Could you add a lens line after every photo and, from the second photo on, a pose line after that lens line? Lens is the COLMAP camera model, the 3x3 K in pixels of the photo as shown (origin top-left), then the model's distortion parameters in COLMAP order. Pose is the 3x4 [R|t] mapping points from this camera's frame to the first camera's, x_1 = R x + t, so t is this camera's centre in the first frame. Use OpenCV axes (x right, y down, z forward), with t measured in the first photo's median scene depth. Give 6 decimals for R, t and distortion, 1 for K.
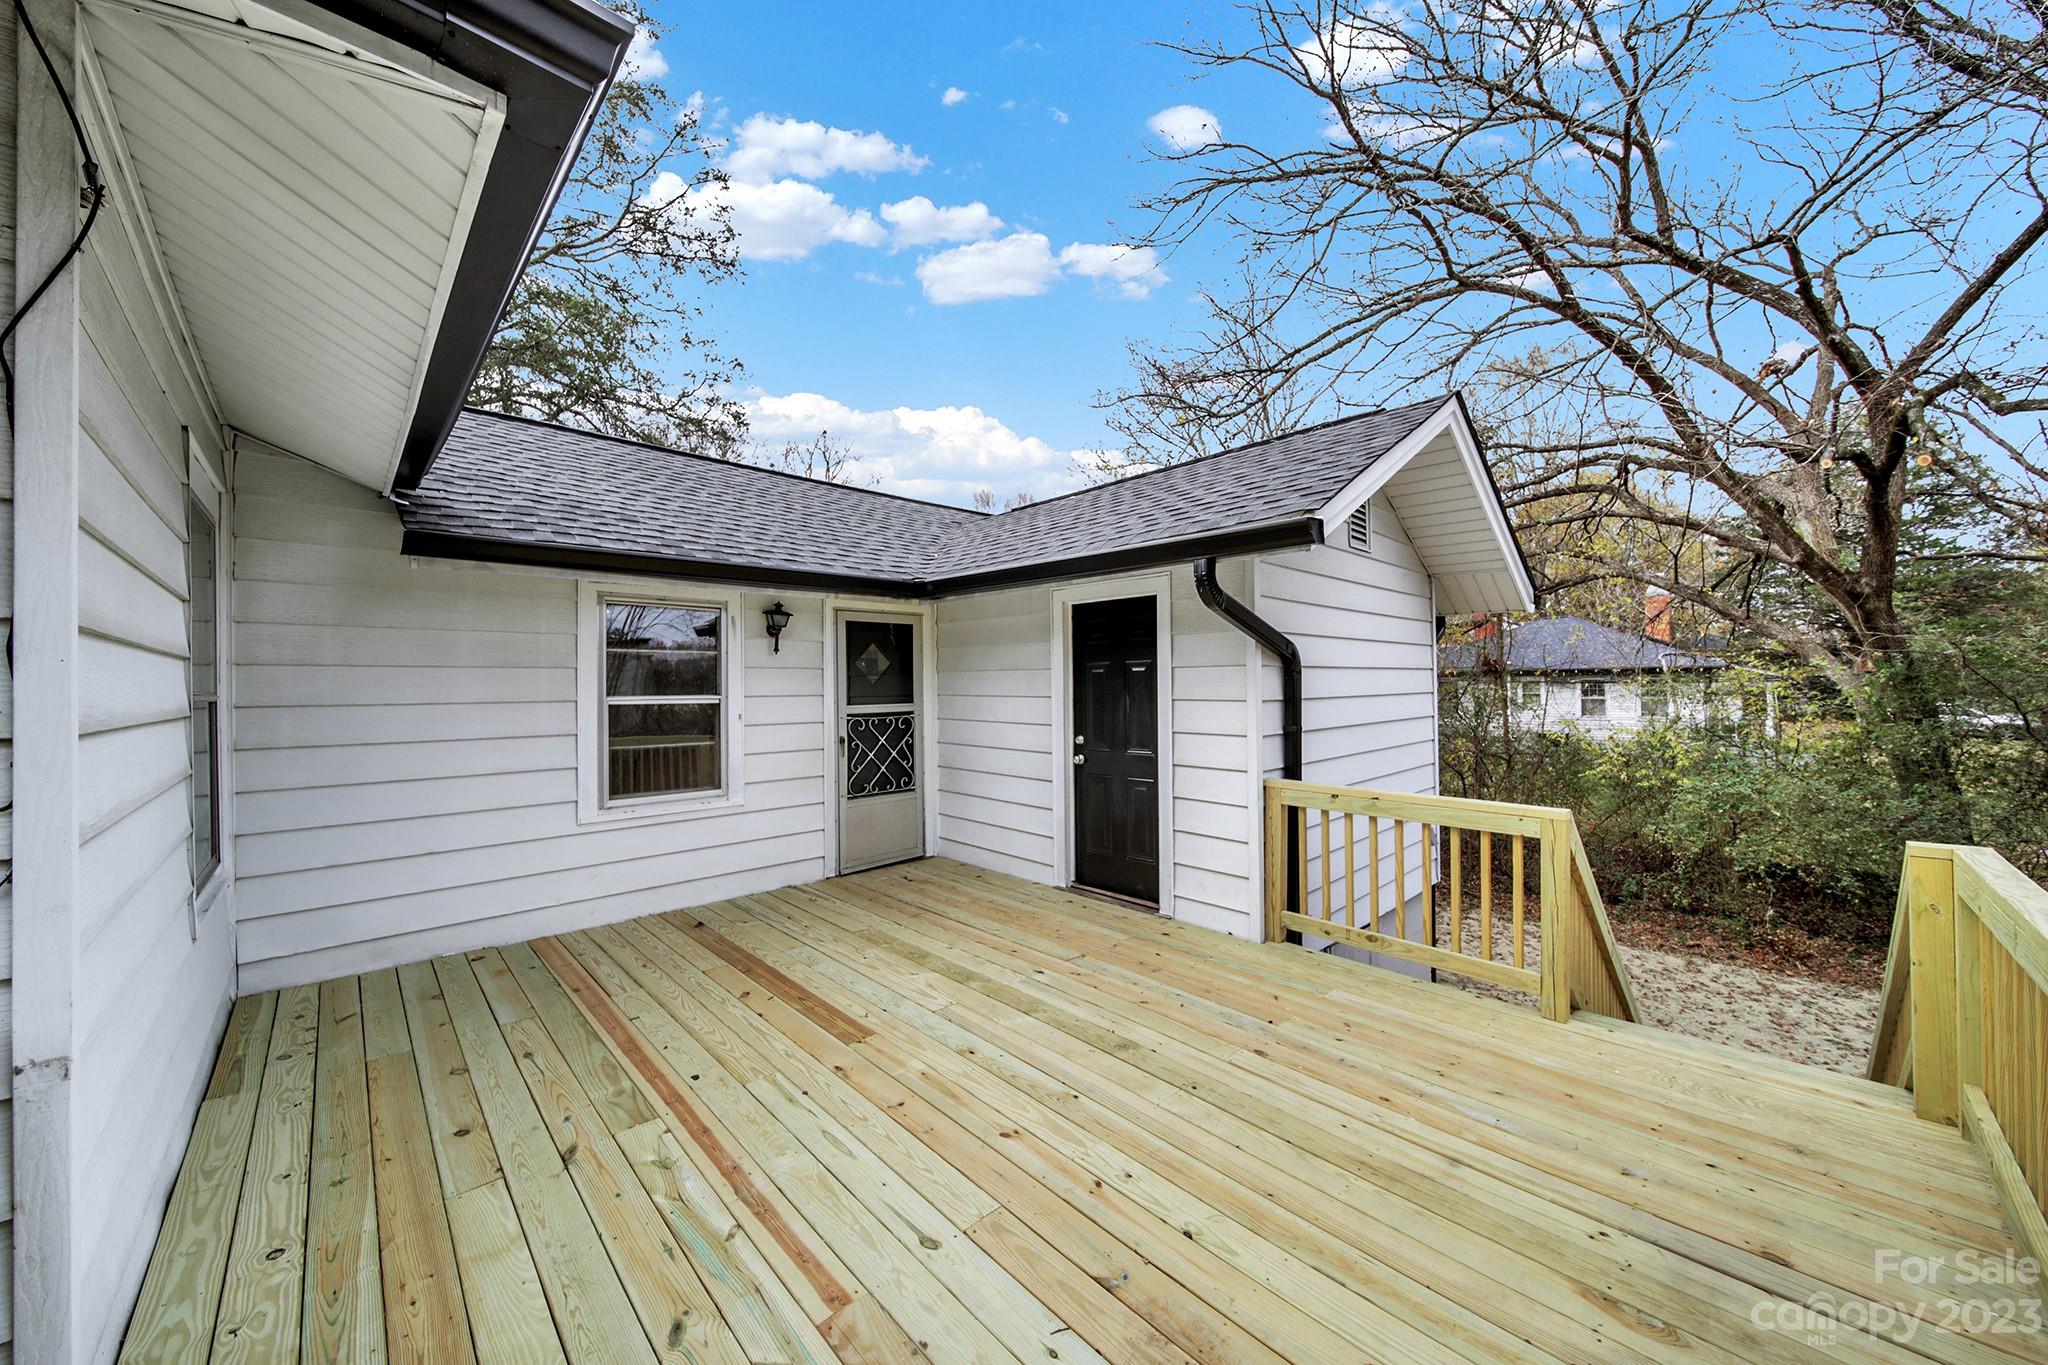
lens RADIAL K [[732.8, 0, 1017.0], [0, 732.8, 684.3], [0, 0, 1]] dist [0.000873, -0.000136]
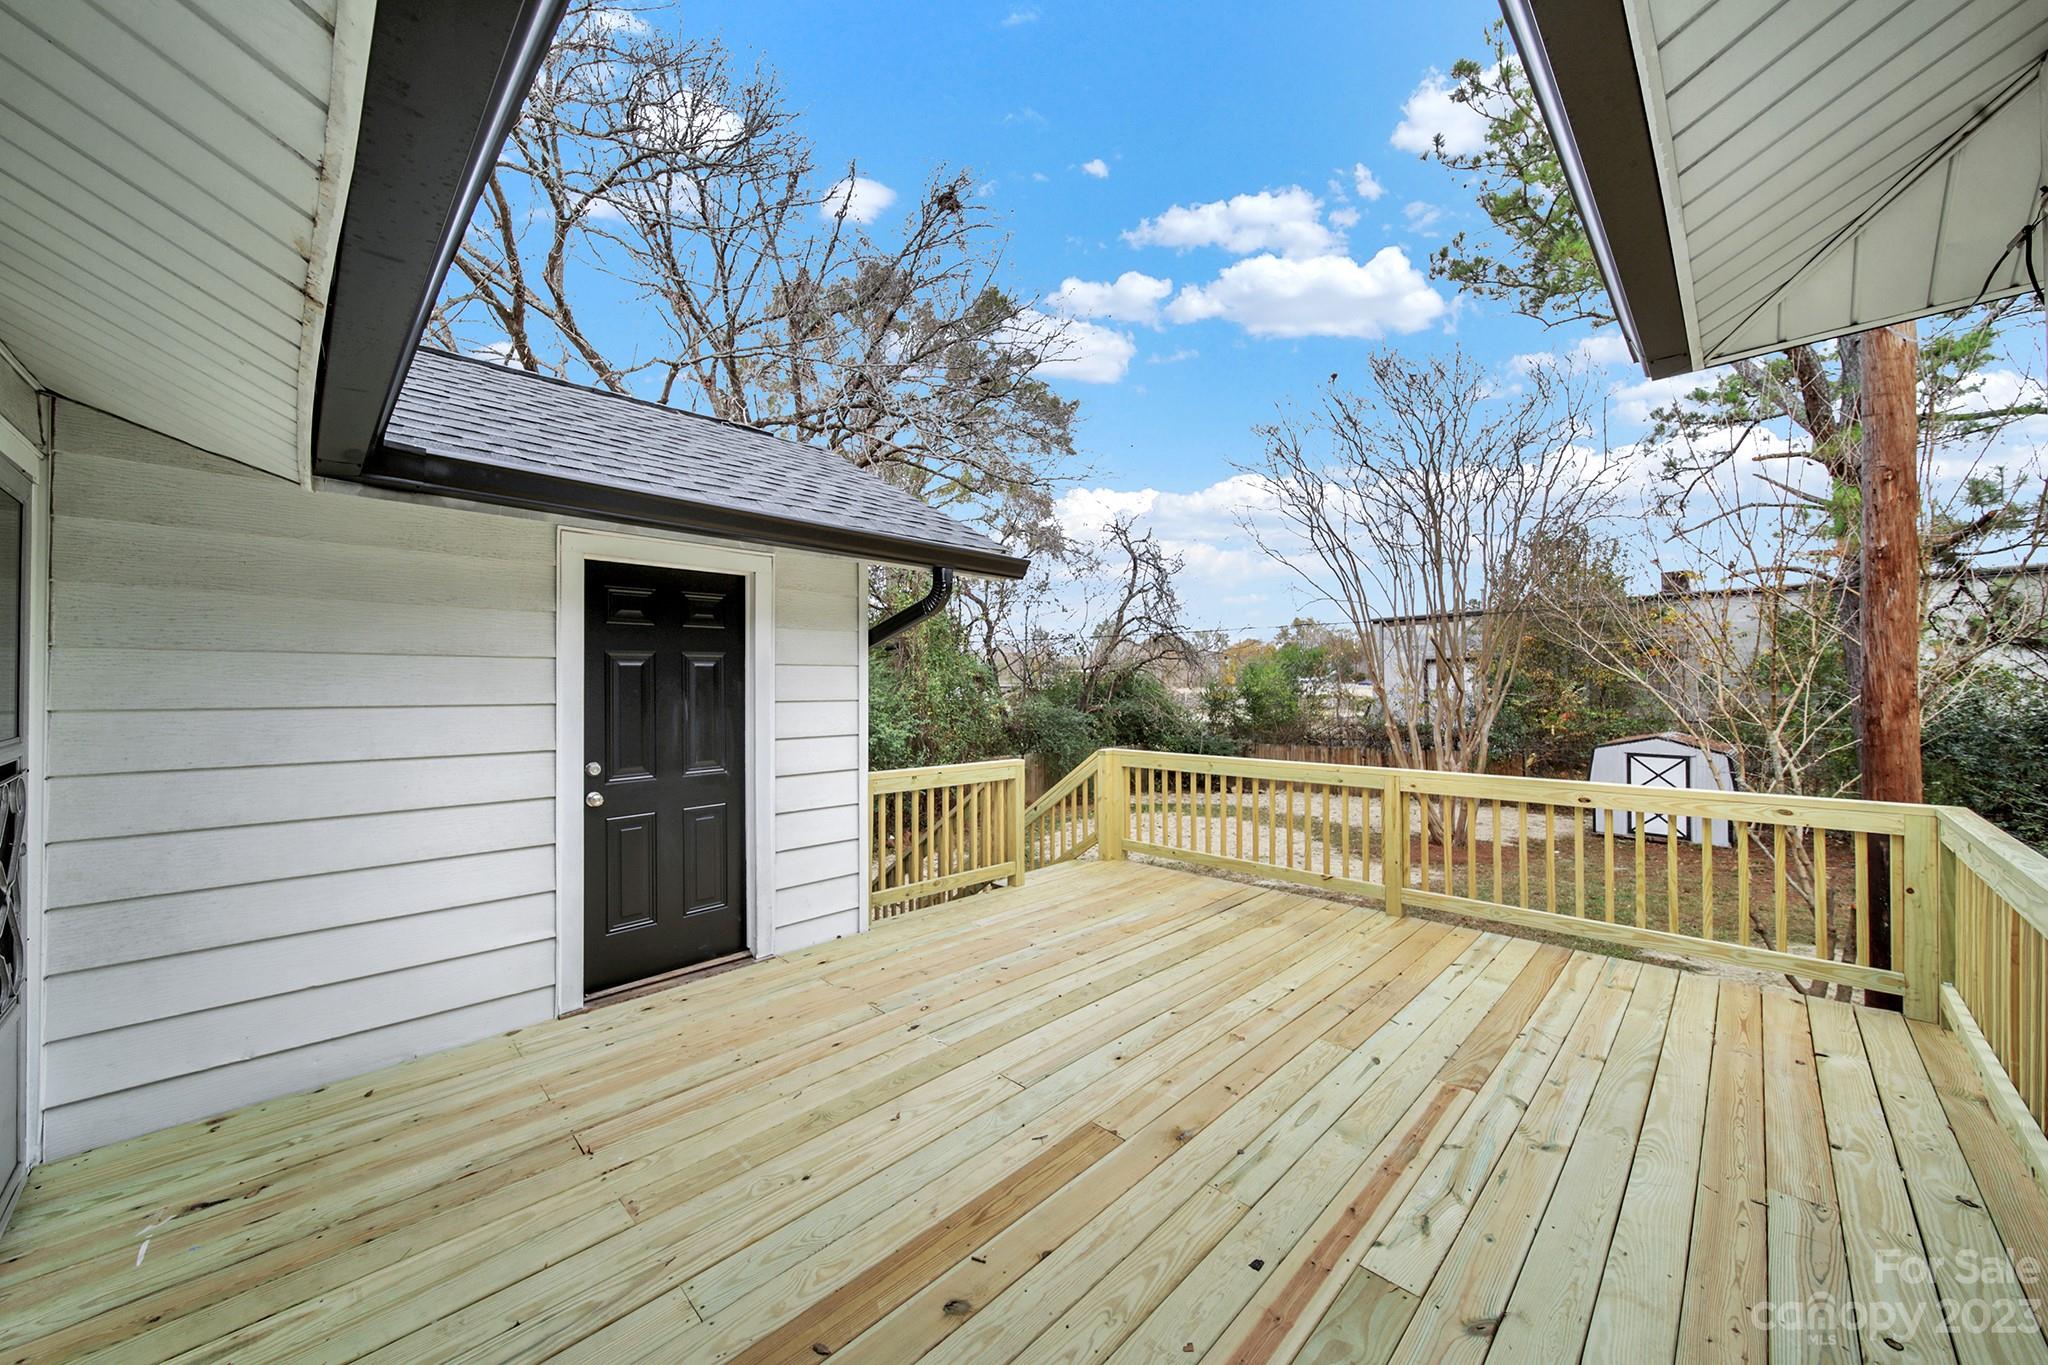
lens RADIAL K [[732.8, 0, 1016.0], [0, 732.8, 682.0], [0, 0, 1]] dist [0.000873, -0.000136]
pose [[-0.031317, 0.008782, 0.999471, -0.767316], [0.000941, 0.999961, -0.008757, 0.005642], [-0.999509, 0.000666, -0.031324, 0.859816]]
